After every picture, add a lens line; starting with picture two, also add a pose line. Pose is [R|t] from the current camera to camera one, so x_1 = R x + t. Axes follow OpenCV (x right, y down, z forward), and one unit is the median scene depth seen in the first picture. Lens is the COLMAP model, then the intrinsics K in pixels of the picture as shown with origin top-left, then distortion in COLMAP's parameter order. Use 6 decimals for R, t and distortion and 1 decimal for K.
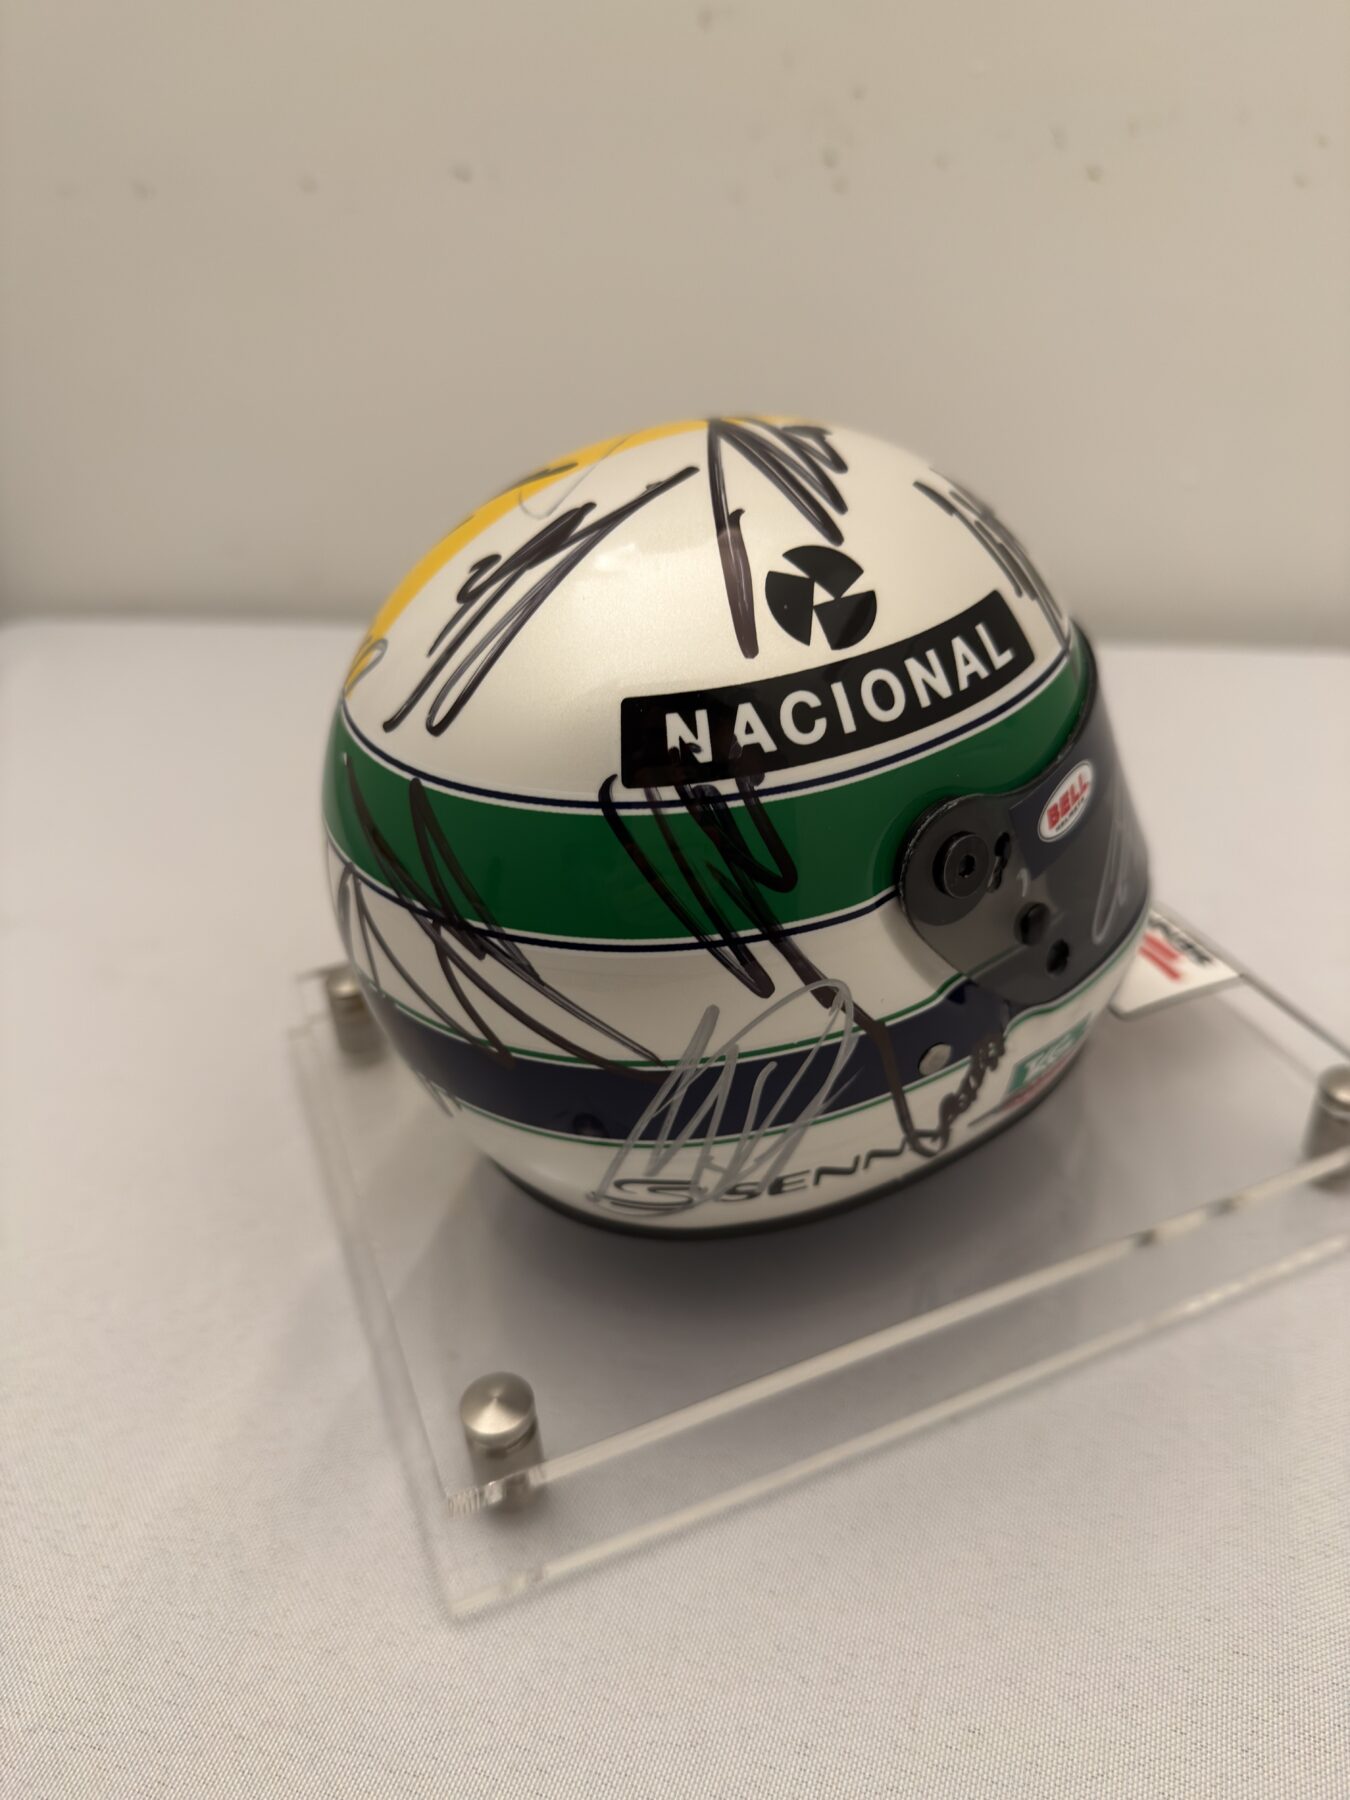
lens RADIAL K [[1389.5, 0, 637.5], [0, 1389.5, 932.5], [0, 0, 1]] dist [-0.003020, -0.002124]
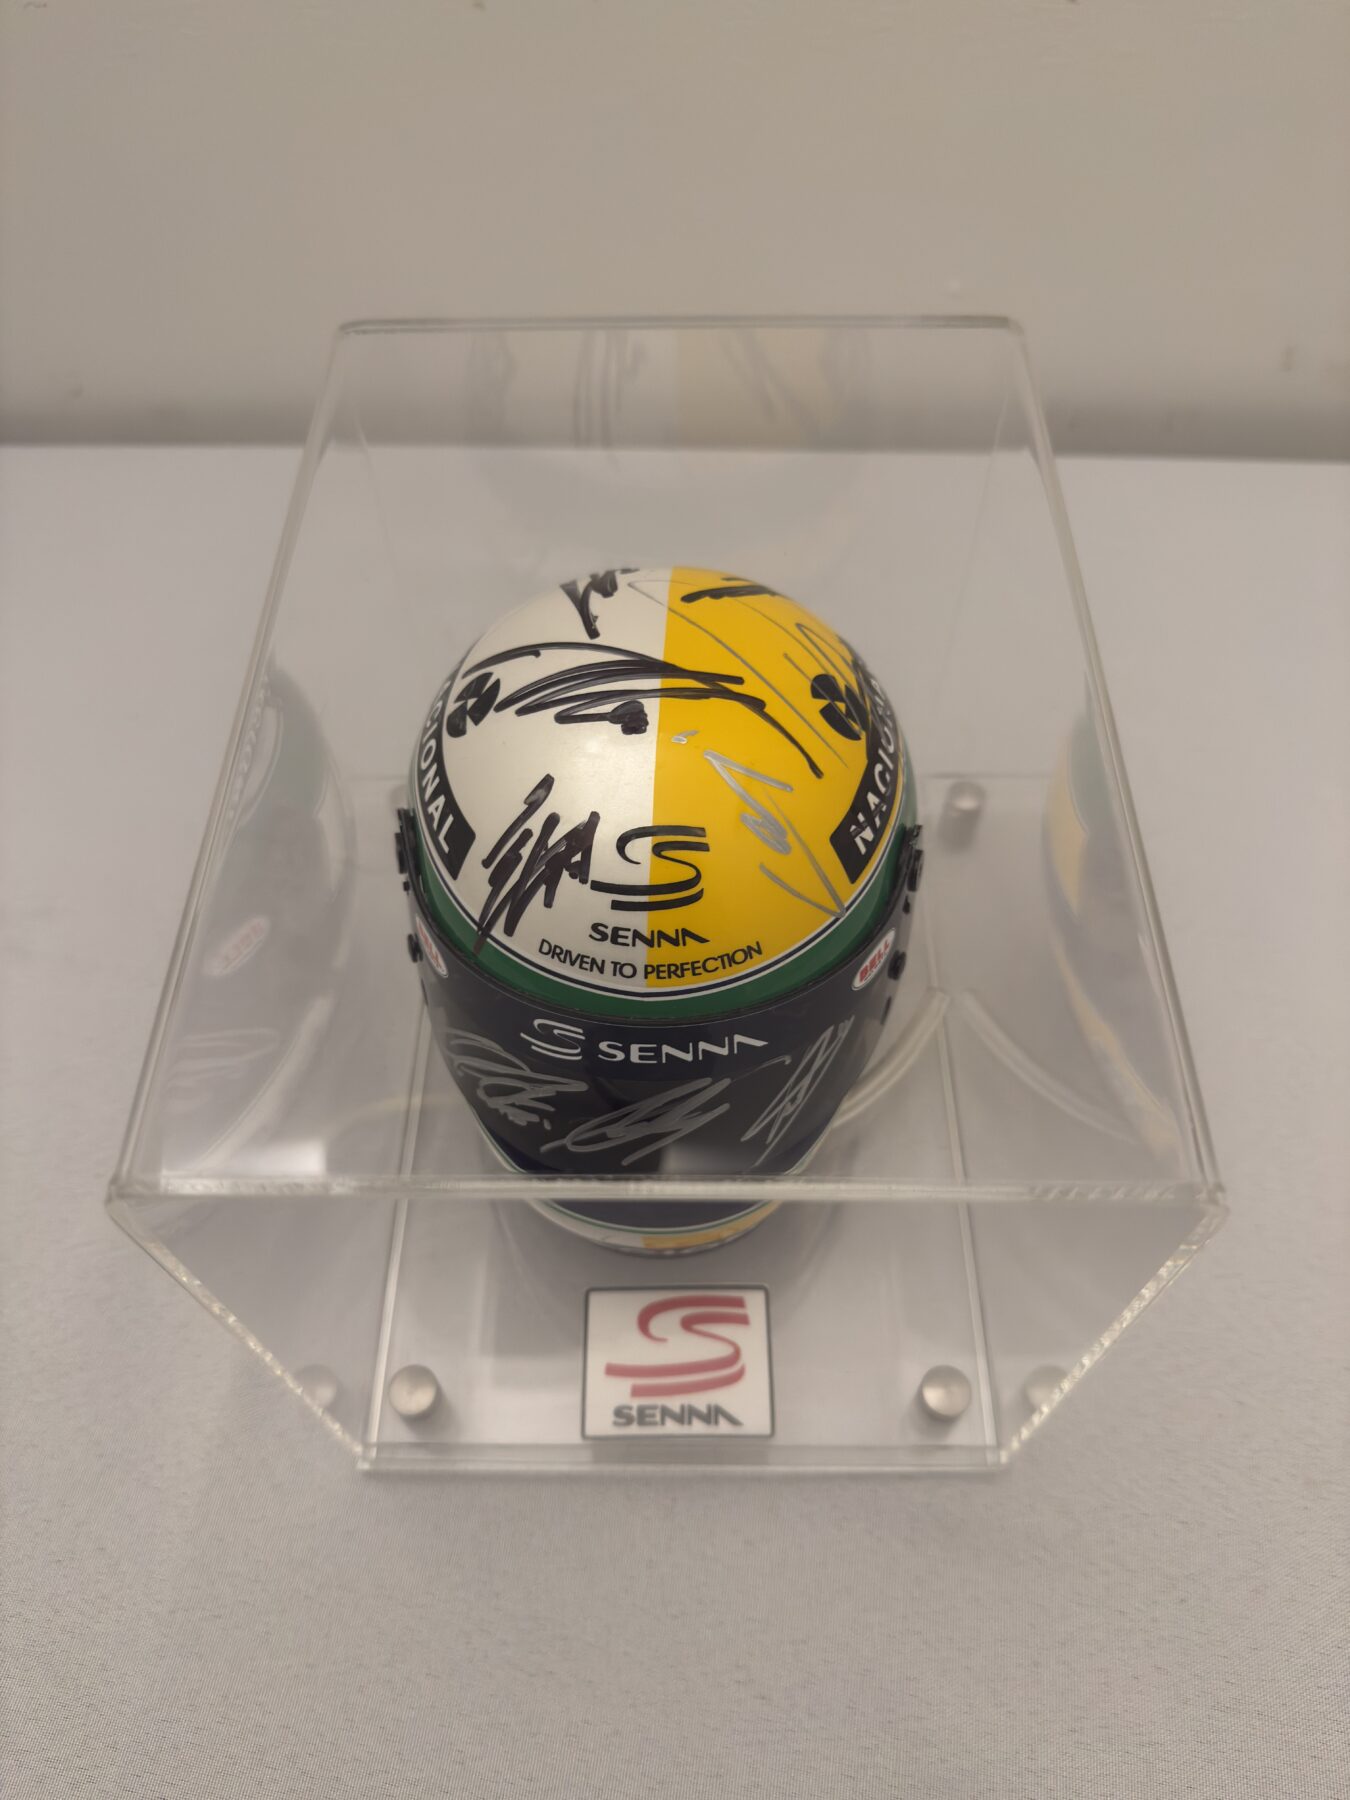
lens RADIAL K [[1238.7, 0, 685.0], [0, 1238.7, 890.3], [0, 0, 1]] dist [0.255996, 0.000036]
pose [[-0.366575, 0.801078, -0.473176, 0.842551], [-0.493320, 0.263846, 0.828867, -1.412135], [0.788833, 0.537270, 0.298468, 0.859309]]
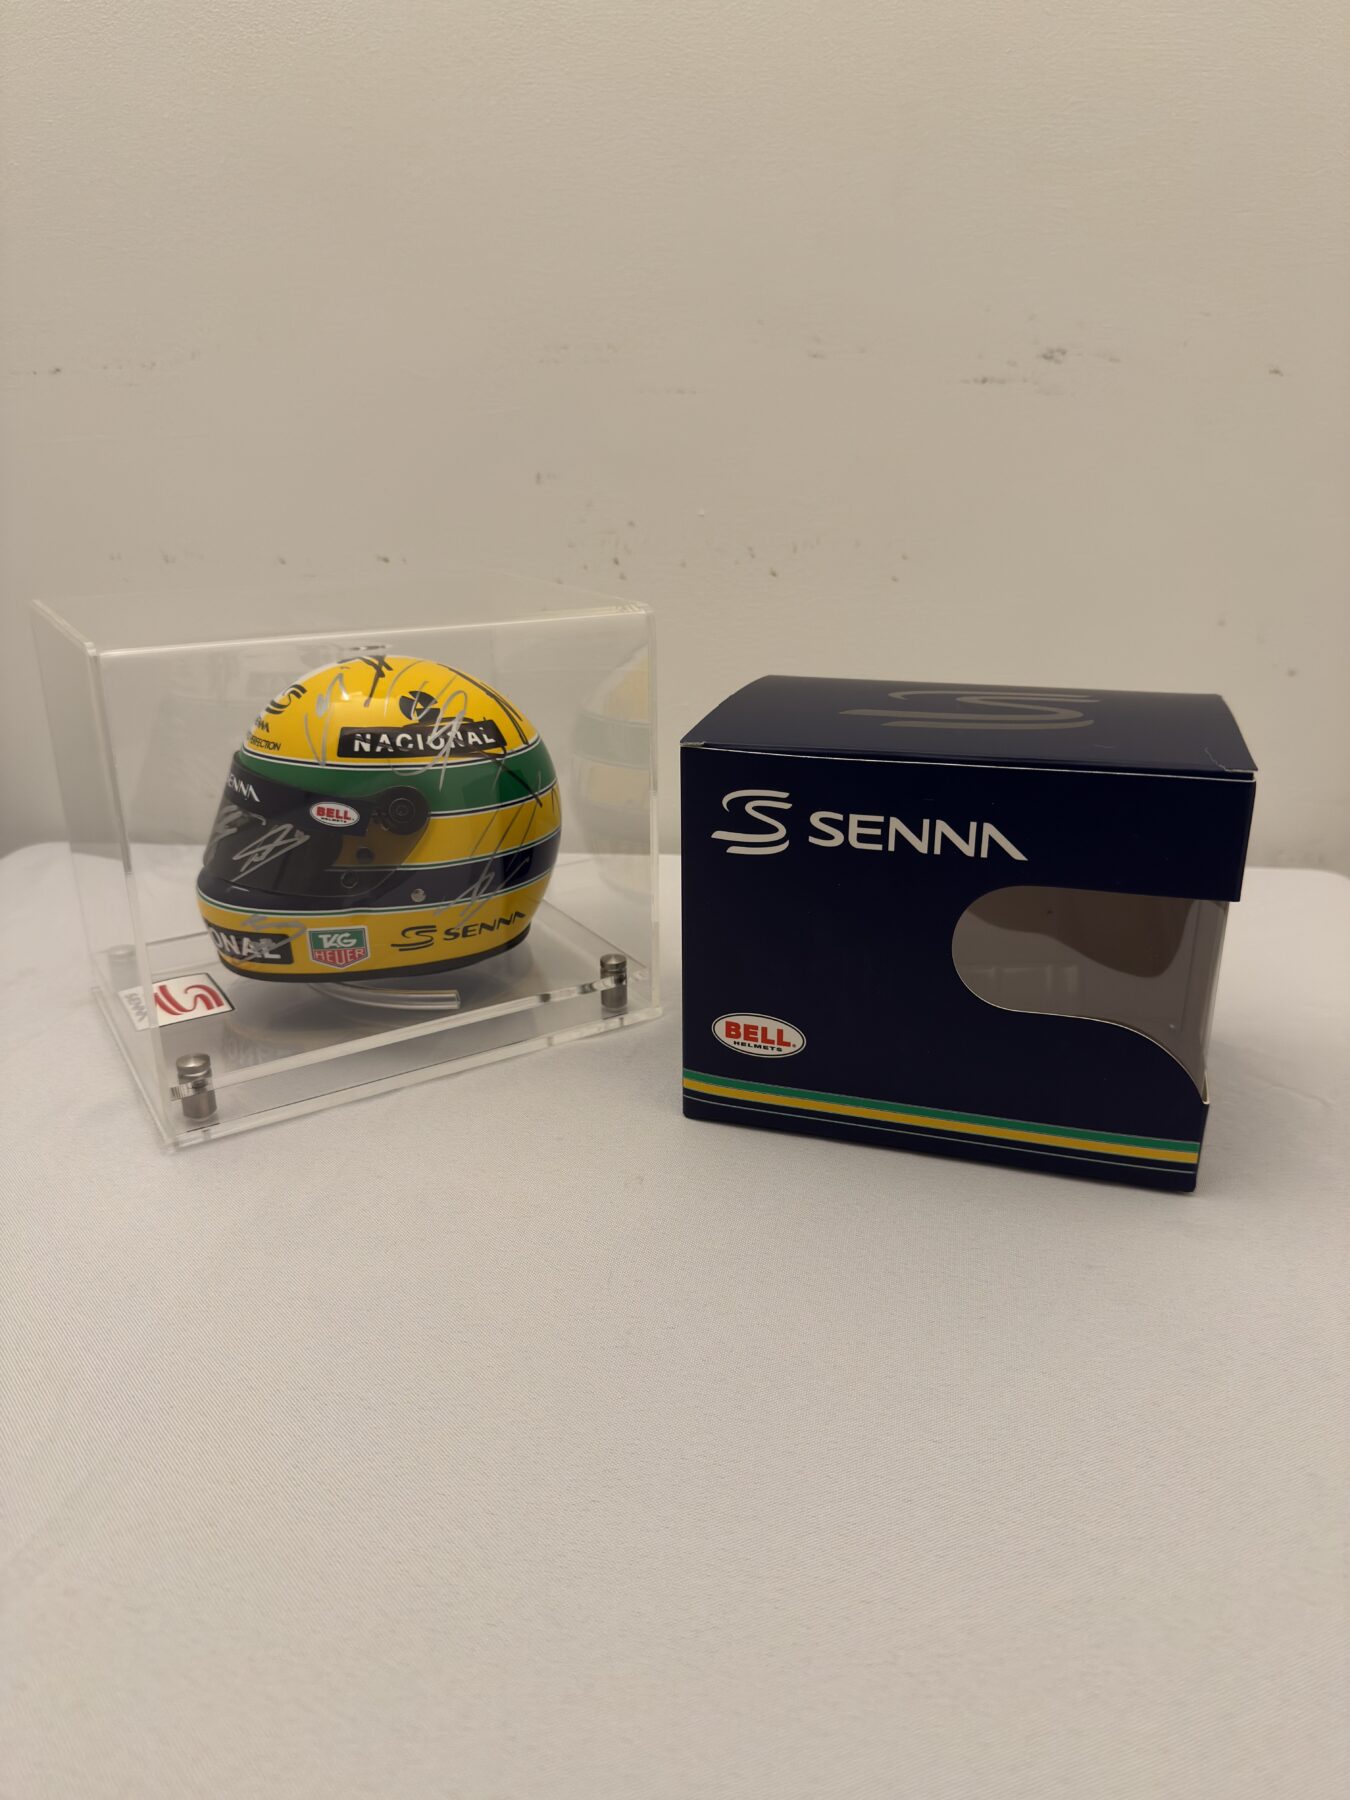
lens RADIAL K [[1274.8, 0, 688.5], [0, 1274.8, 910.9], [0, 0, 1]] dist [0.077244, -0.000743]
pose [[-0.980928, 0.116522, -0.155574, -0.084889], [-0.058684, 0.585498, 0.808547, -2.299140], [0.185301, 0.802256, -0.567494, 3.164785]]
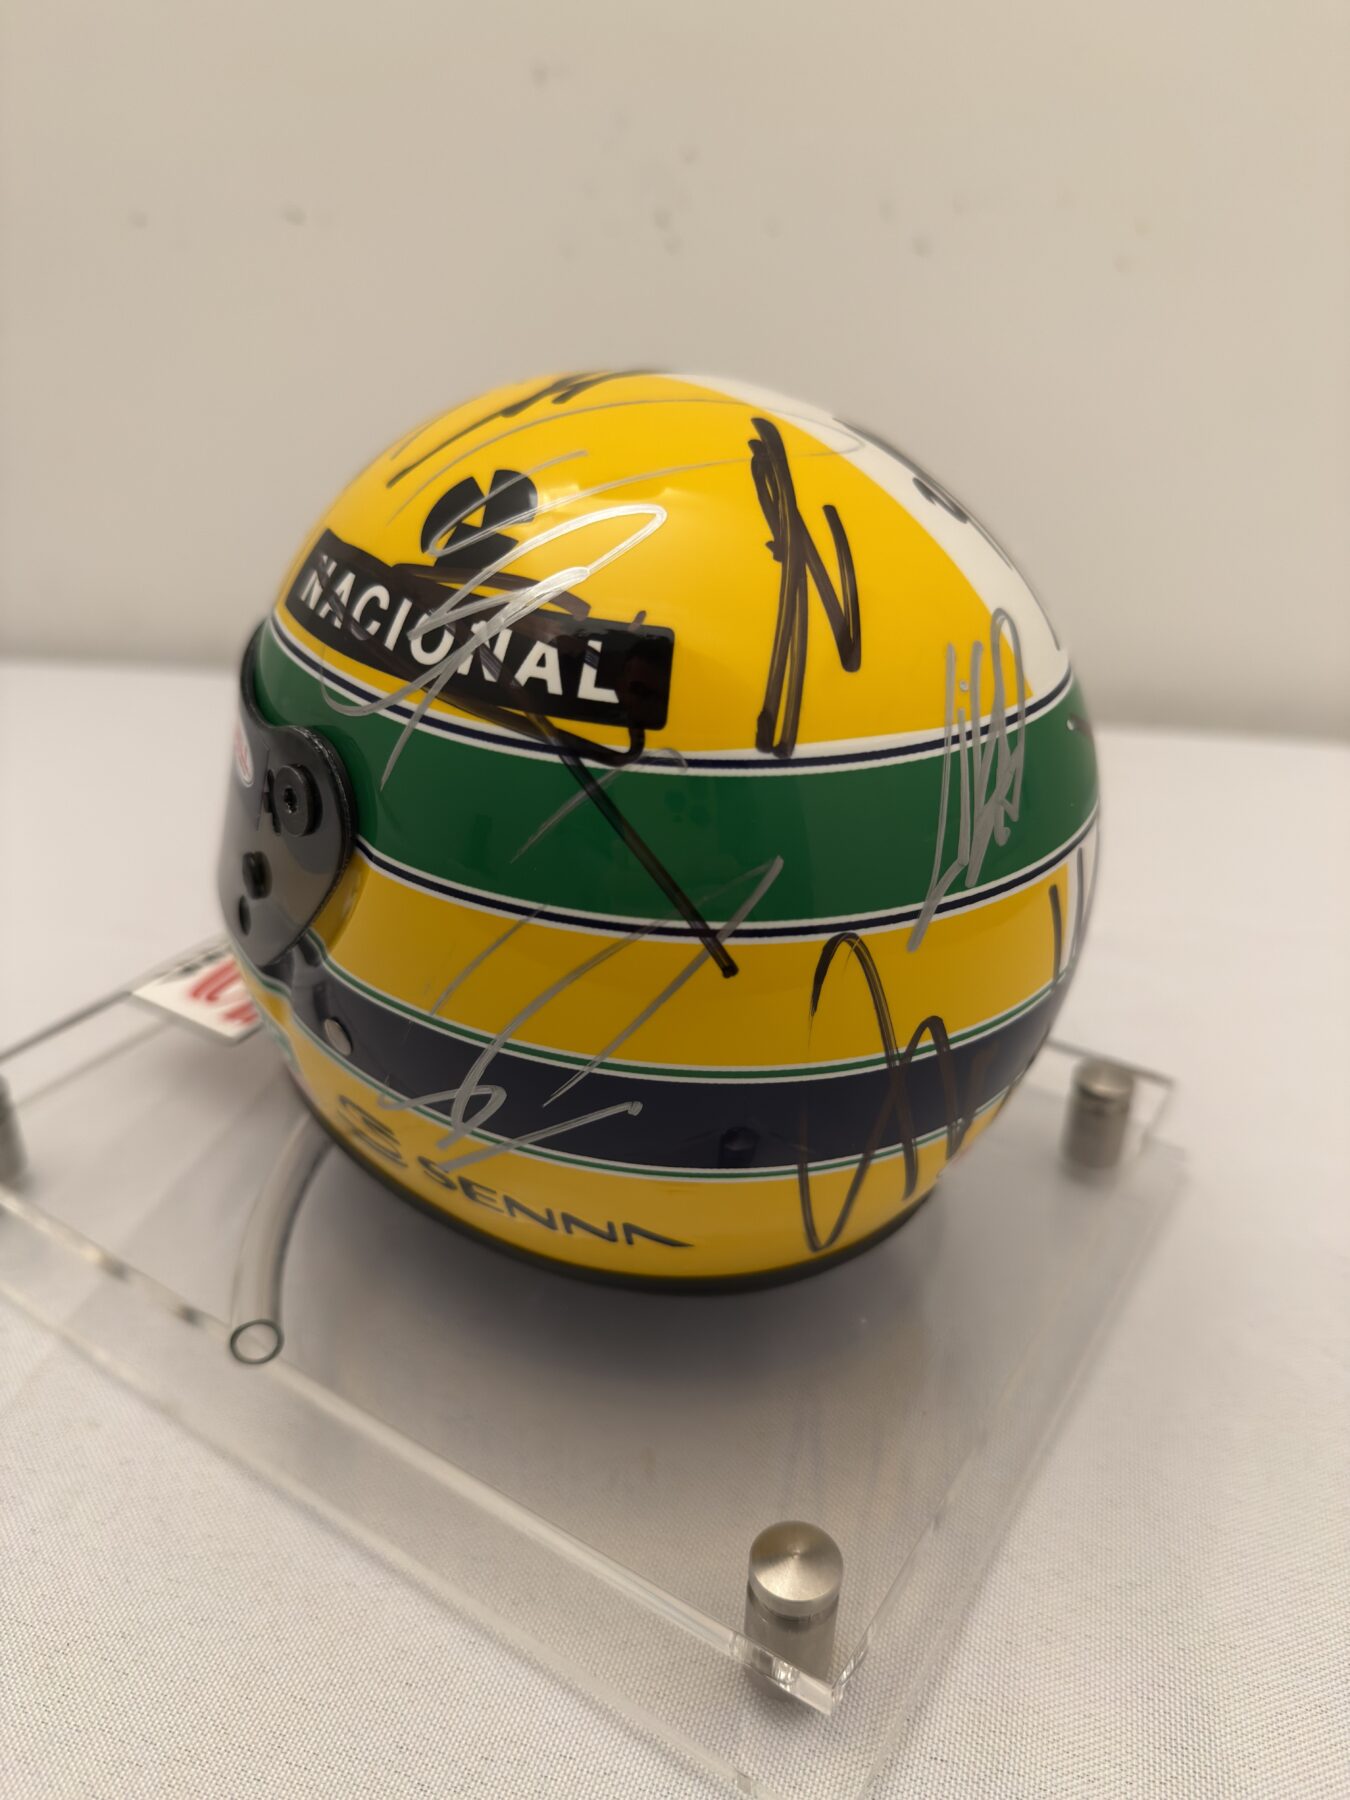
lens RADIAL K [[1269.8, 0, 684.8], [0, 1269.8, 899.9], [0, 0, 1]] dist [0.104382, -0.000753]
pose [[-0.601963, -0.336495, 0.724163, -0.738355], [0.449261, 0.607017, 0.655511, -0.777128], [-0.660156, 0.719931, -0.214228, 1.559676]]
